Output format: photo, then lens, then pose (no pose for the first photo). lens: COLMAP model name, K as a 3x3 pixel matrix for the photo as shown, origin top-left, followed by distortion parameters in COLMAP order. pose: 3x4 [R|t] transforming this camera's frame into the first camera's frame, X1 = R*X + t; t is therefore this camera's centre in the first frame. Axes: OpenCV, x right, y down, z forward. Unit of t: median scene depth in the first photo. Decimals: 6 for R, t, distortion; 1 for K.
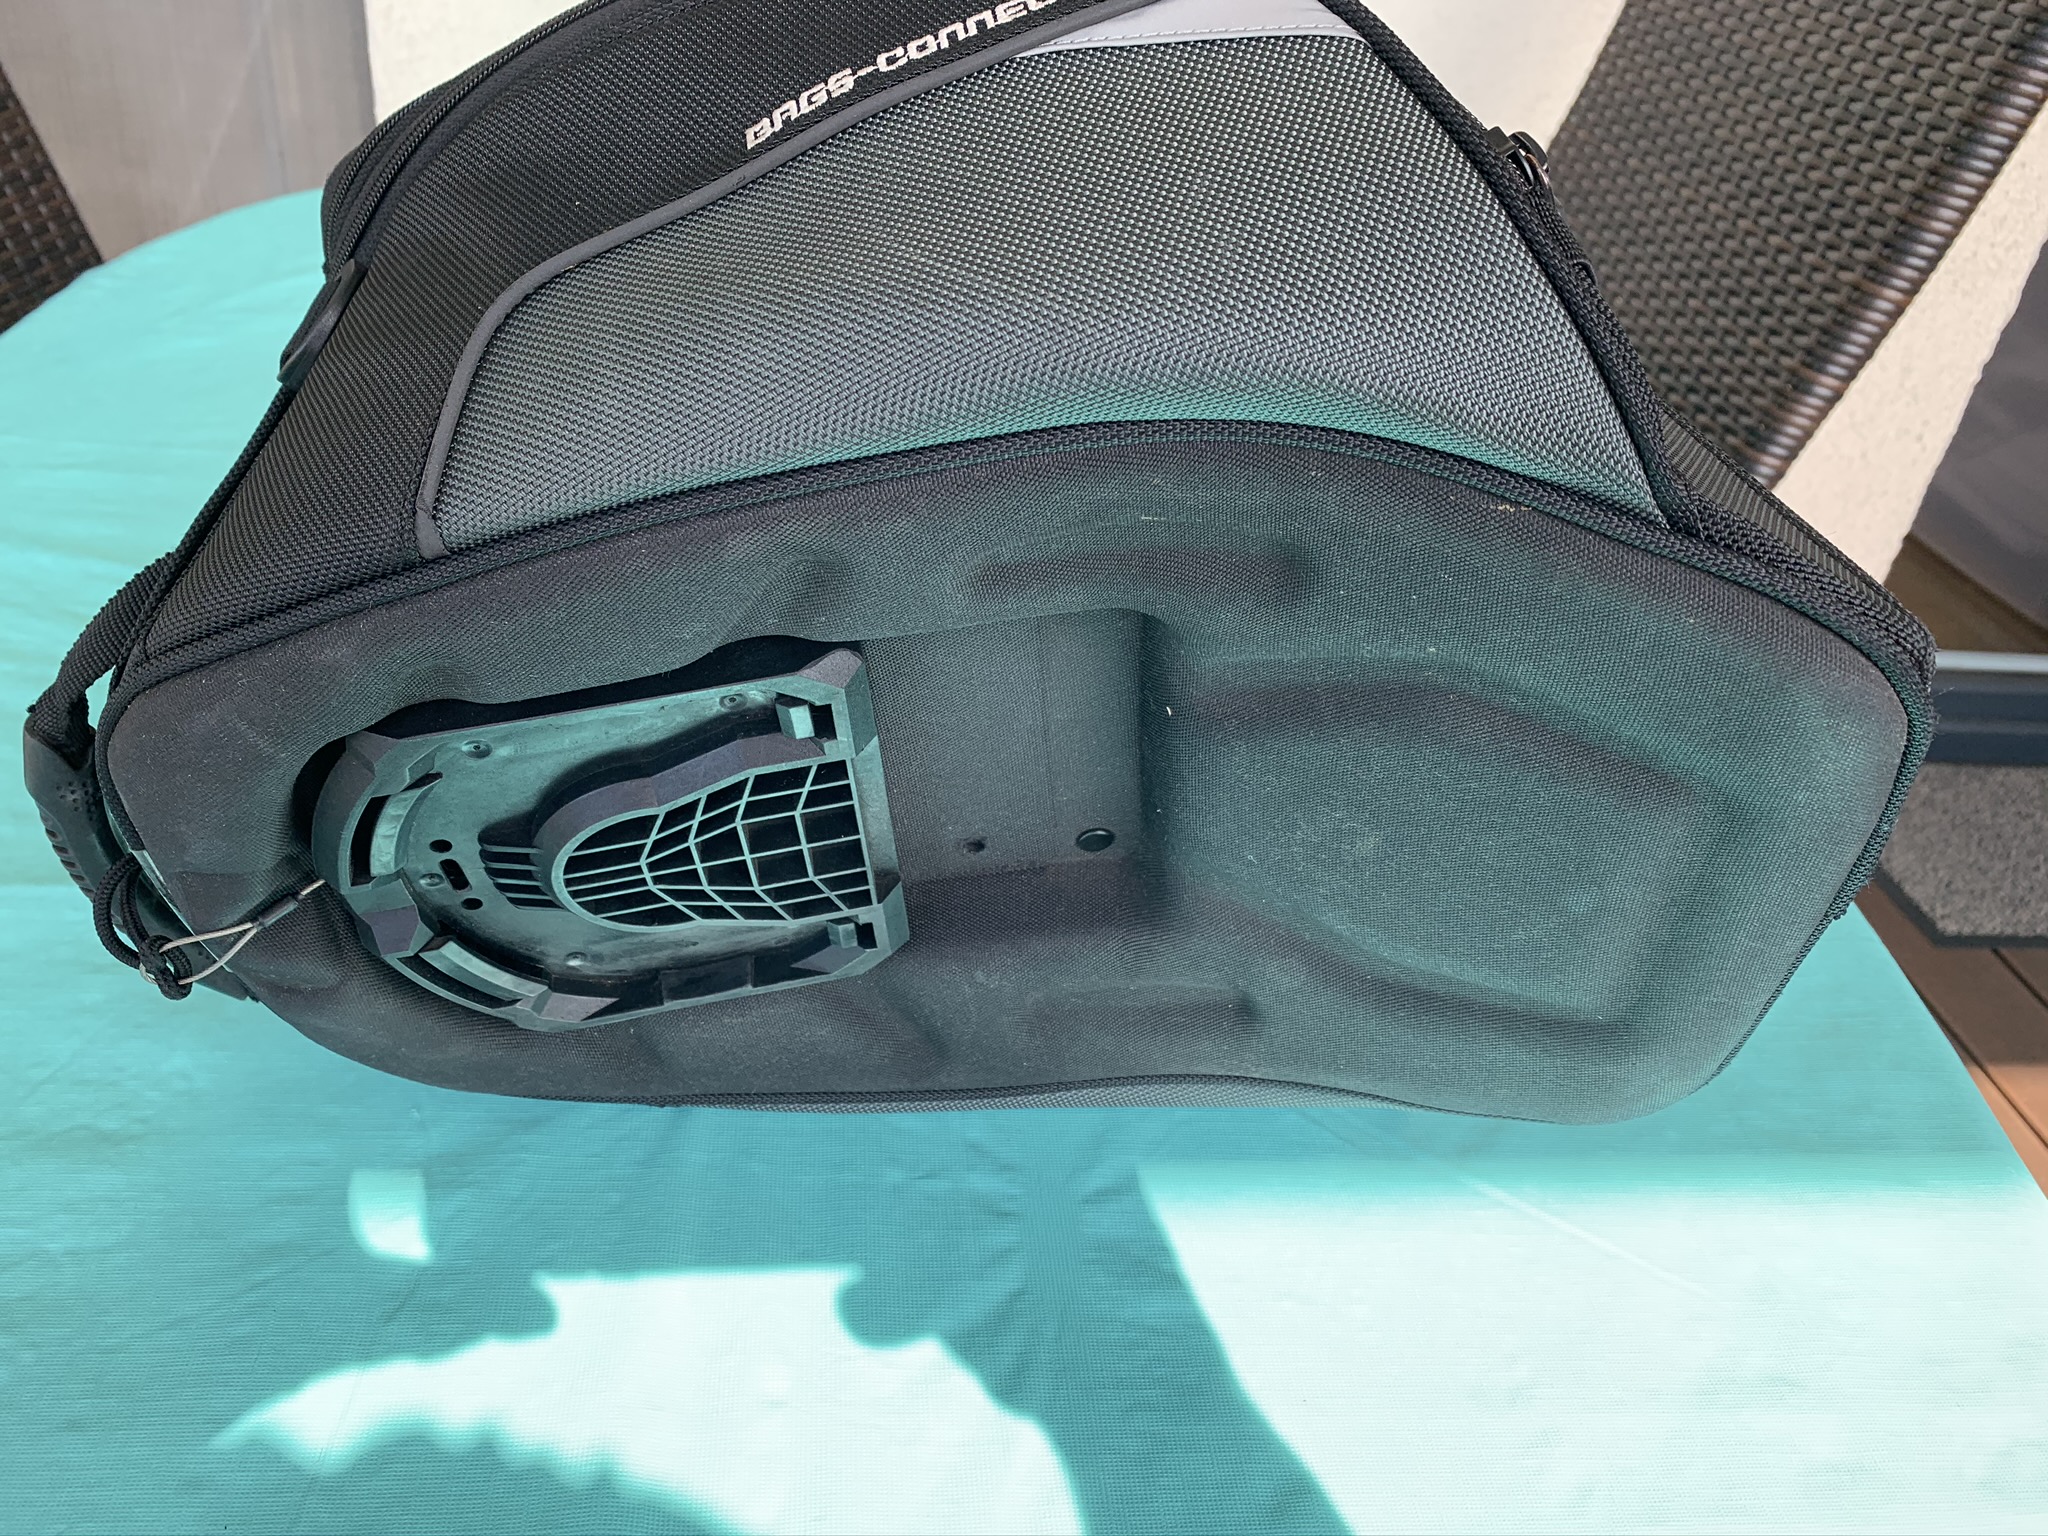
lens RADIAL K [[1597.4, 0, 1018.0], [0, 1597.4, 763.6], [0, 0, 1]] dist [-0.011771, 0.010149]
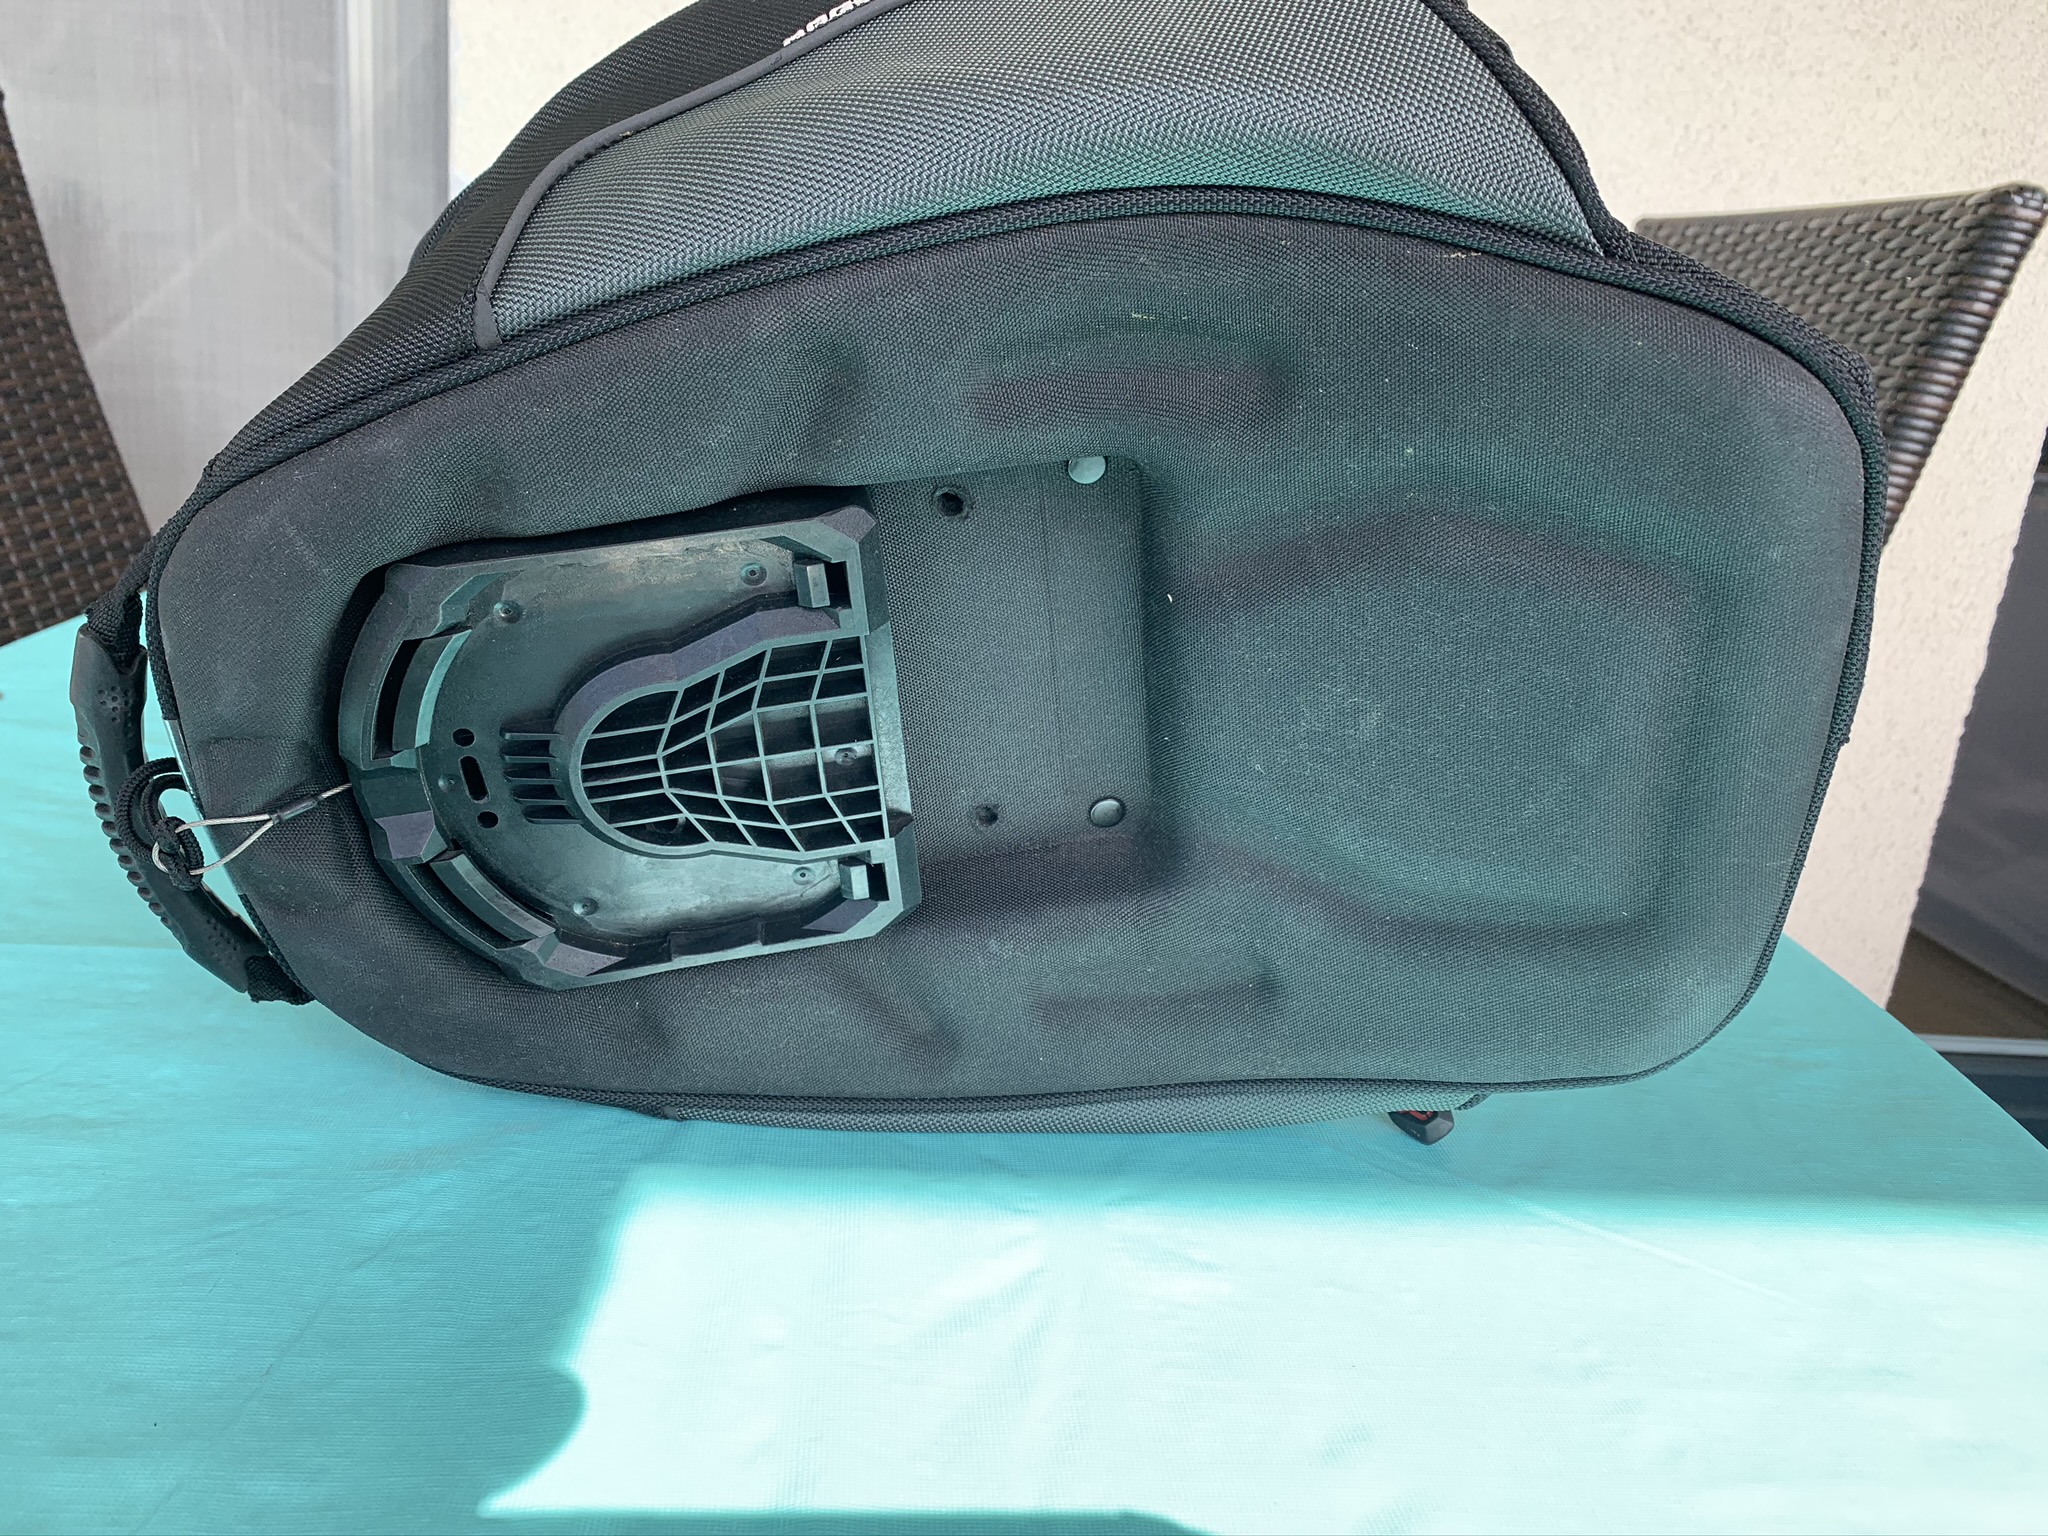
lens RADIAL K [[1597.4, 0, 1021.1], [0, 1597.4, 769.0], [0, 0, 1]] dist [-0.011771, 0.010149]
pose [[0.999811, -0.015485, -0.011742, 0.007281], [0.011222, 0.953344, -0.301677, 0.364871], [0.015865, 0.301489, 0.953338, 0.034030]]
